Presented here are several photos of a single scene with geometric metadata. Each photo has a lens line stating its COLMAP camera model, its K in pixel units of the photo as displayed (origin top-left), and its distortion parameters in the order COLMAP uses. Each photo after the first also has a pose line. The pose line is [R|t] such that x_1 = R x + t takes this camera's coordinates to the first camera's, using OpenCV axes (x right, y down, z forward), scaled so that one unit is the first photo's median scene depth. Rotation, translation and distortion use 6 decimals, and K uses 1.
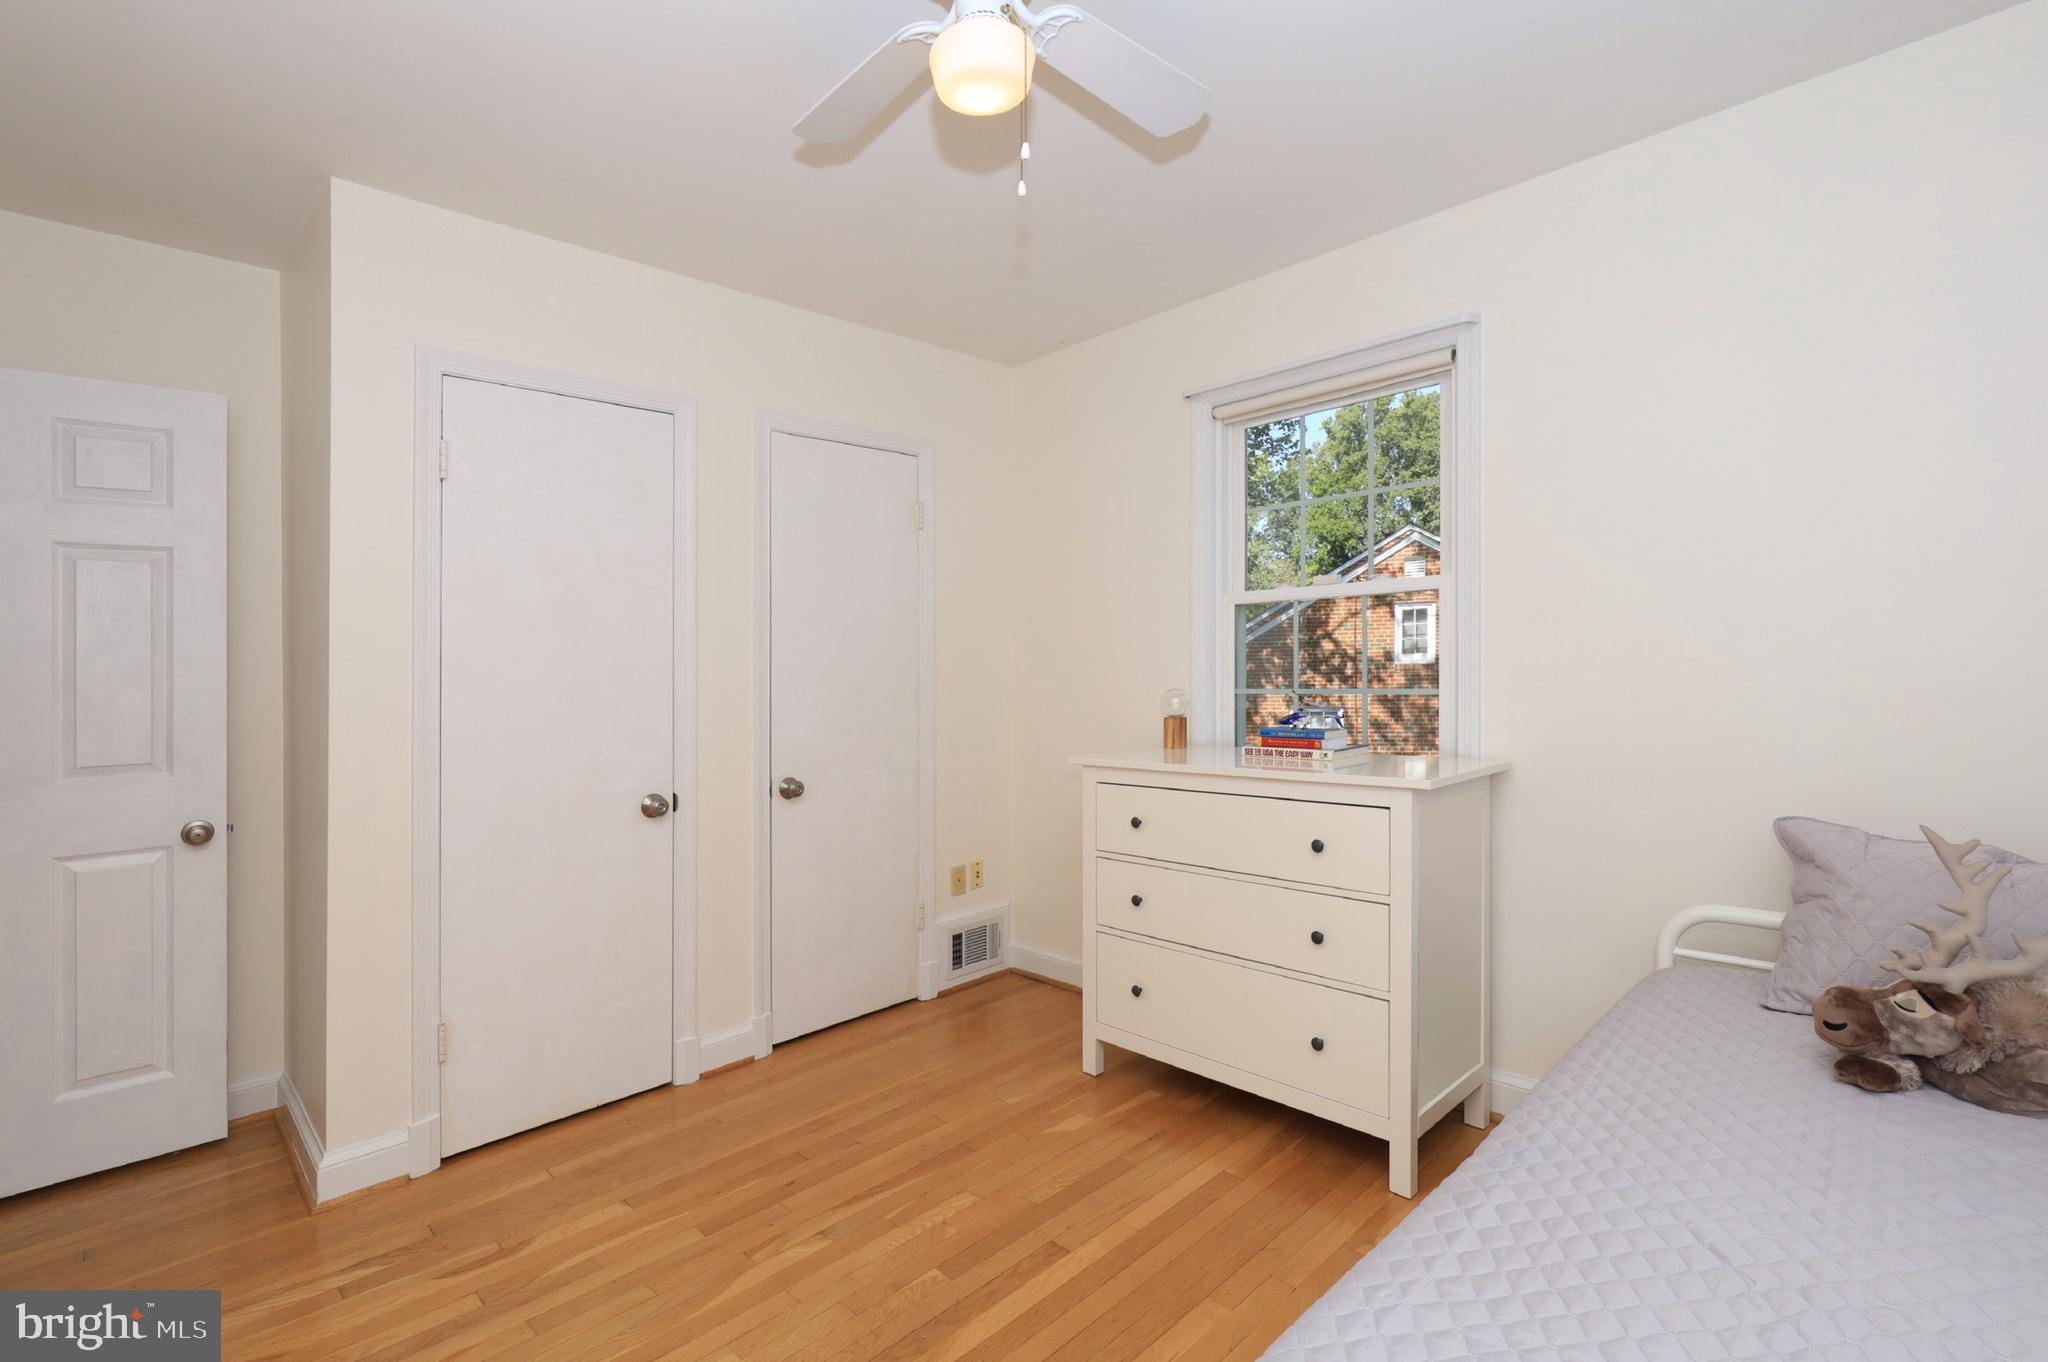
lens RADIAL K [[924.4, 0, 1024.0], [0, 924.4, 681.0], [0, 0, 1]] dist [0.002569, -0.000180]
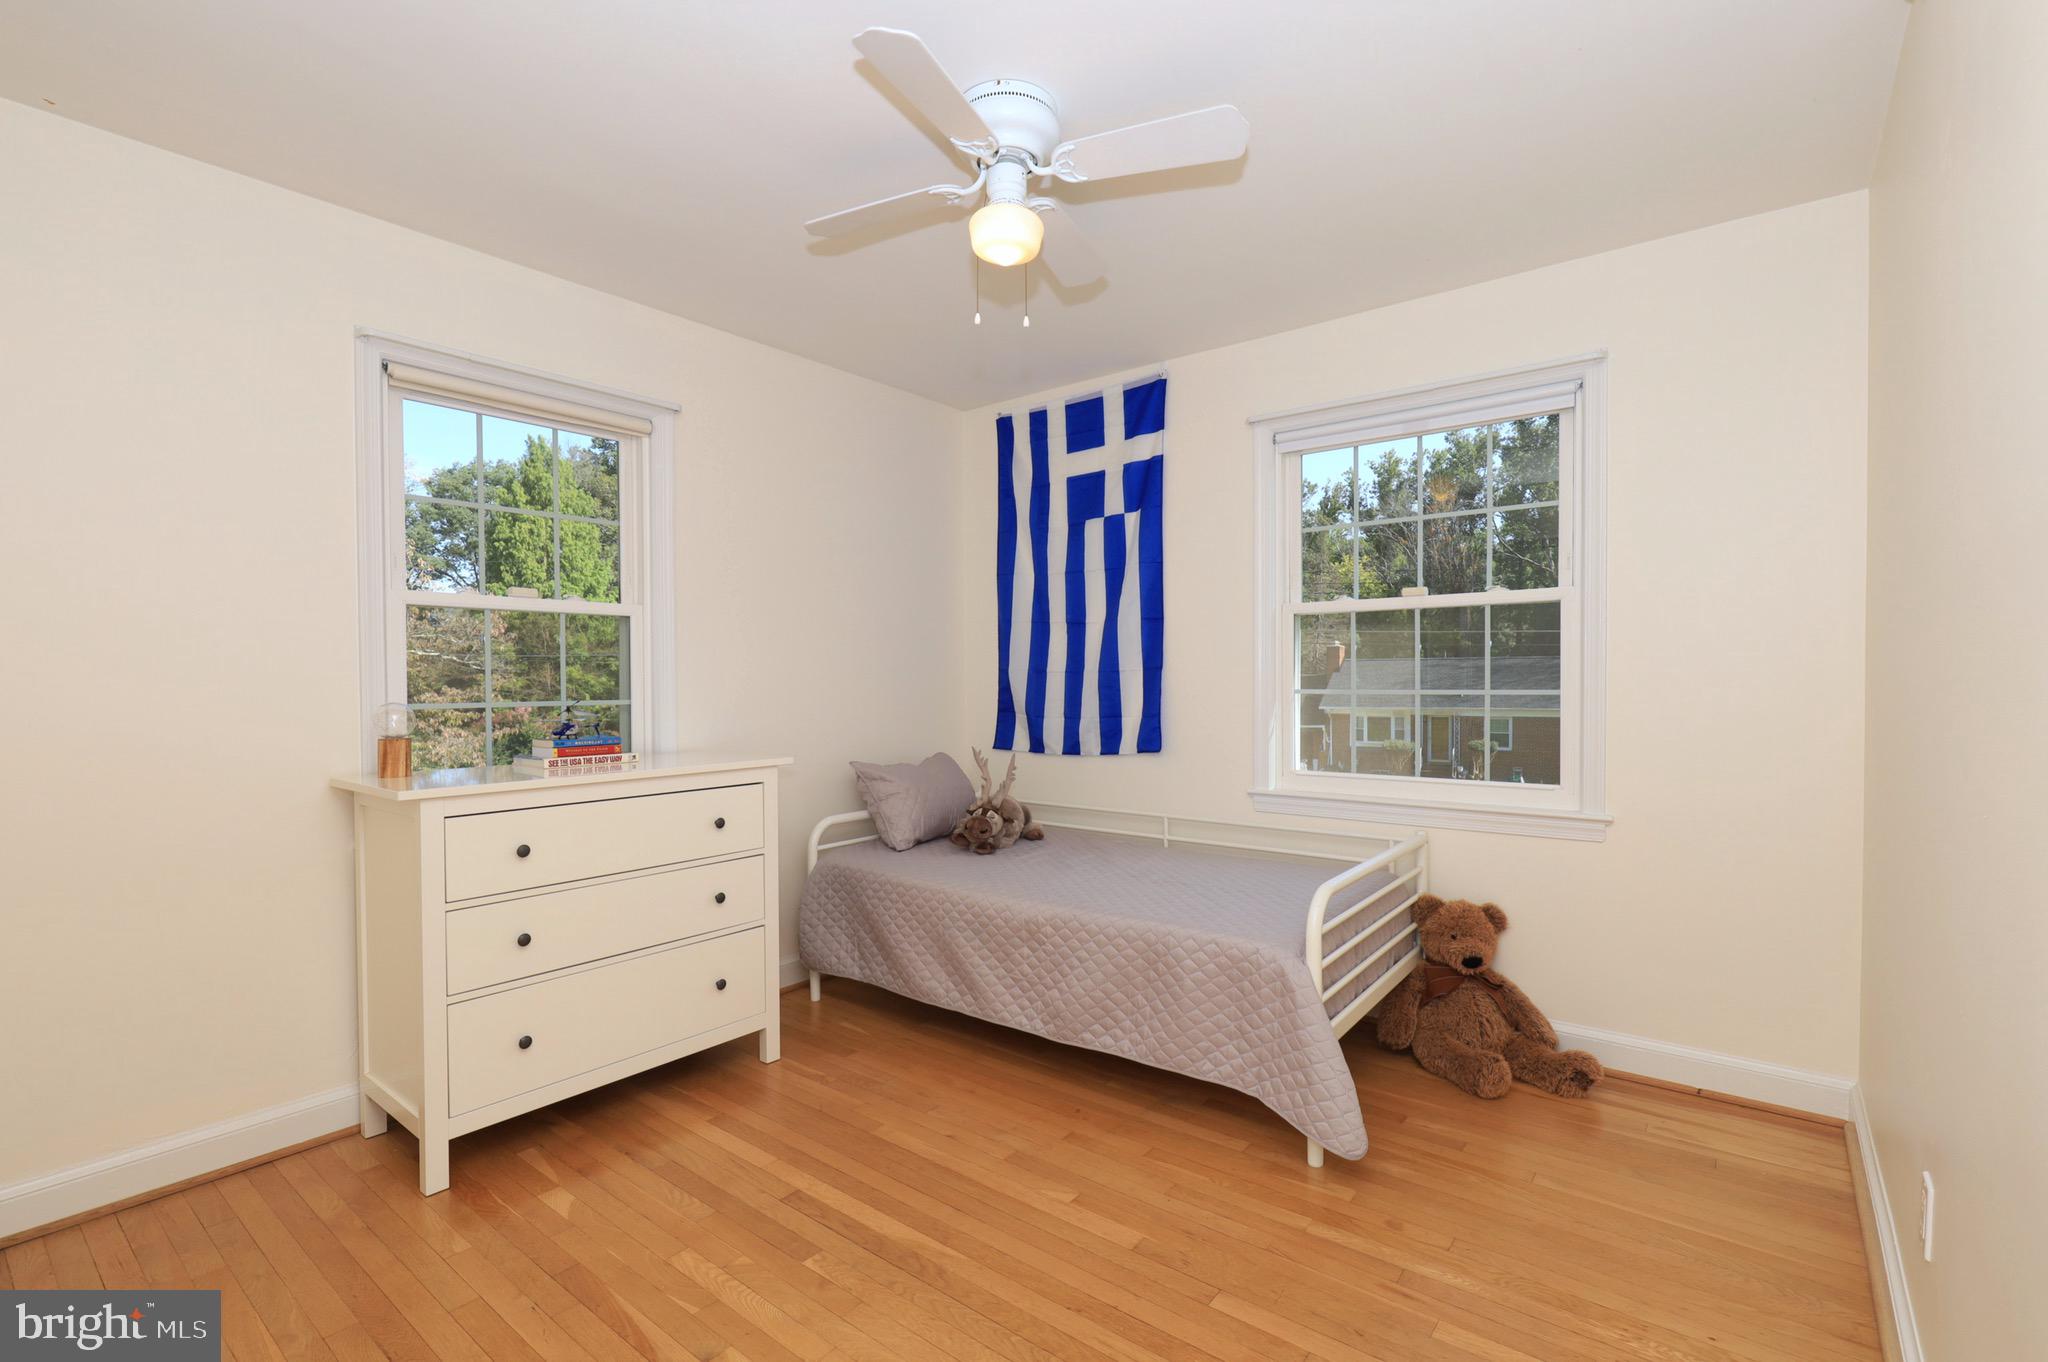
lens RADIAL K [[924.4, 0, 1024.0], [0, 924.4, 681.0], [0, 0, 1]] dist [0.002569, -0.000180]
pose [[-0.109977, 0.027276, 0.993560, -0.951664], [0.018552, 0.999506, -0.025386, 0.027114], [-0.993761, 0.015641, -0.110428, 0.719101]]
